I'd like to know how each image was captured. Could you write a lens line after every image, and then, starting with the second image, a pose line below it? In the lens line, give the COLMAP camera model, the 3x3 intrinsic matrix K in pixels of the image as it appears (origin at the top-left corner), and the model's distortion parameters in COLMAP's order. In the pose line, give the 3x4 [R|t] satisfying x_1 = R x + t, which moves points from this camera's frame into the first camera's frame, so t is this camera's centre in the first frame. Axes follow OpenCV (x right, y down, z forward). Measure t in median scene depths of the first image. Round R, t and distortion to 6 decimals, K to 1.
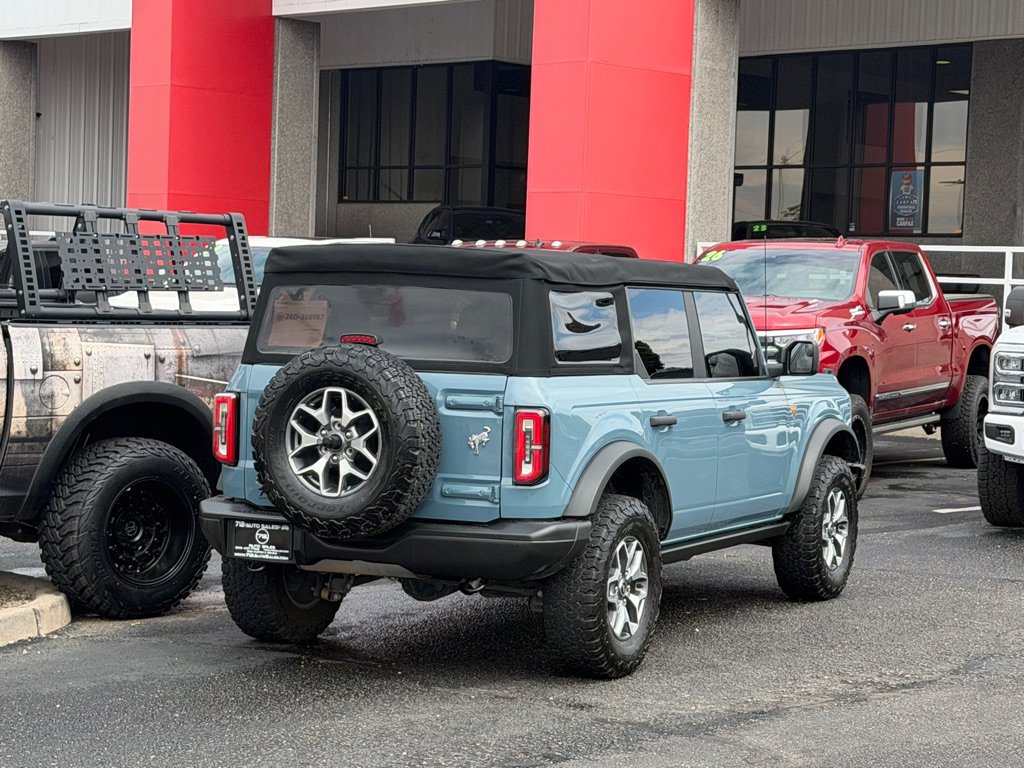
lens RADIAL K [[2299.4, 0, 530.9], [0, 2299.4, 379.1], [0, 0, 1]] dist [0.129798, 0.432011]
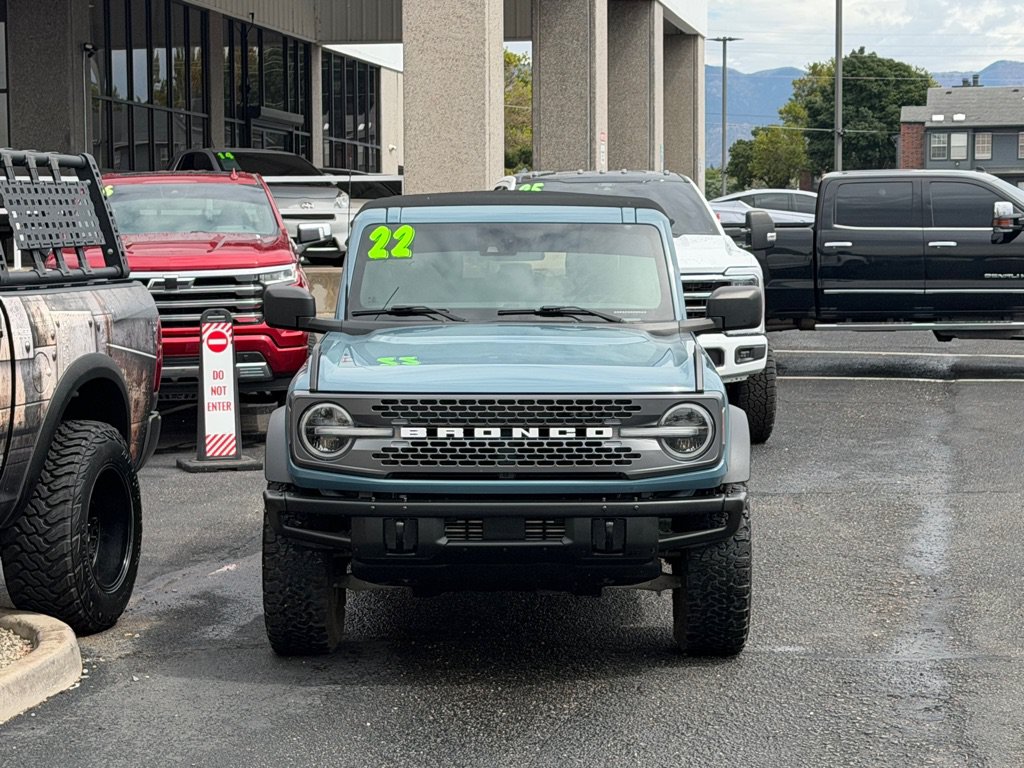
lens RADIAL K [[2305.3, 0, 510.3], [0, 2305.3, 399.8], [0, 0, 1]] dist [0.147792, 0.259542]
pose [[0.837192, -0.076801, 0.541490, -0.511965], [0.055354, 0.996906, 0.055813, -0.021661], [-0.544101, -0.016752, 0.838852, 0.201093]]
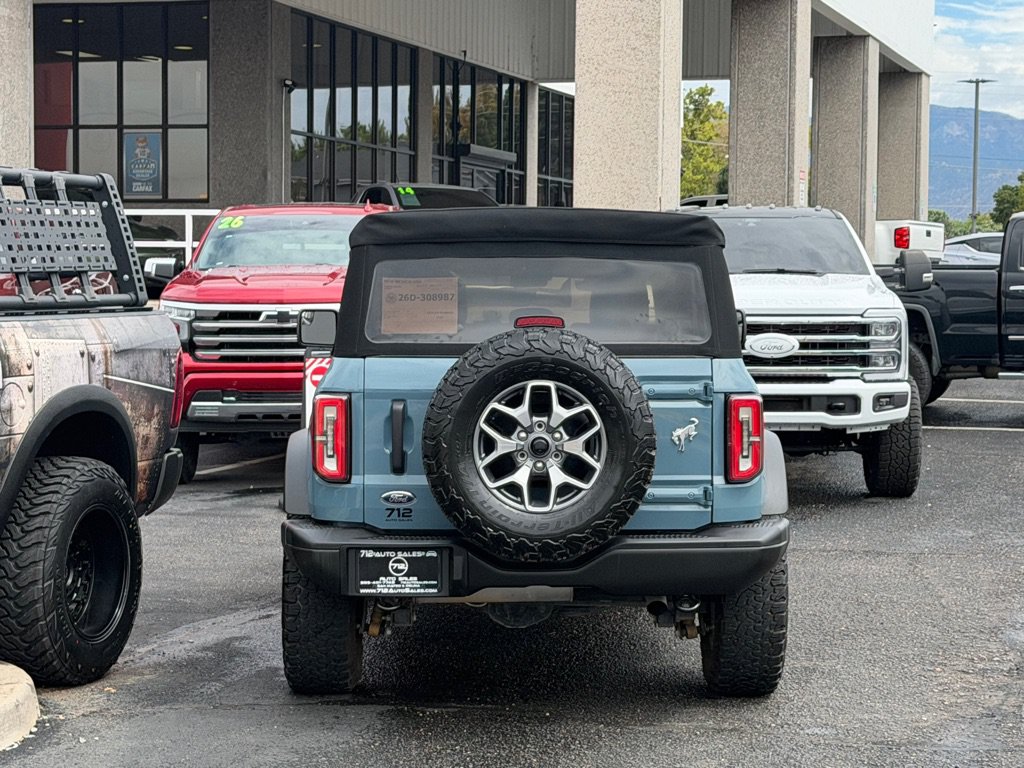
lens RADIAL K [[2299.7, 0, 516.7], [0, 2299.7, 379.6], [0, 0, 1]] dist [0.154461, 0.118153]
pose [[0.893560, -0.045354, 0.446648, -0.396814], [0.038994, 0.998965, 0.023426, -0.014165], [-0.447248, -0.003516, 0.894403, 0.223149]]
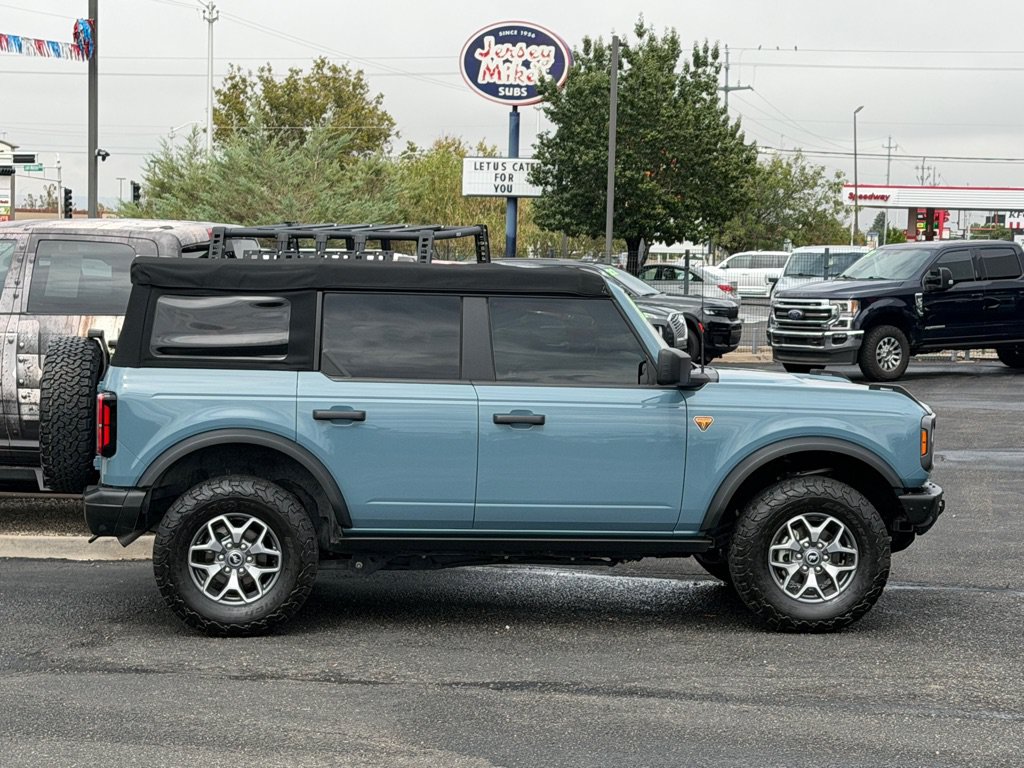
lens RADIAL K [[2299.1, 0, 529.9], [0, 2299.1, 390.3], [0, 0, 1]] dist [0.139945, 0.315186]
pose [[0.503694, 0.035505, -0.863152, 0.979859], [-0.035852, 0.999153, 0.020178, -0.017822], [0.863138, 0.020783, 0.504541, 0.500052]]
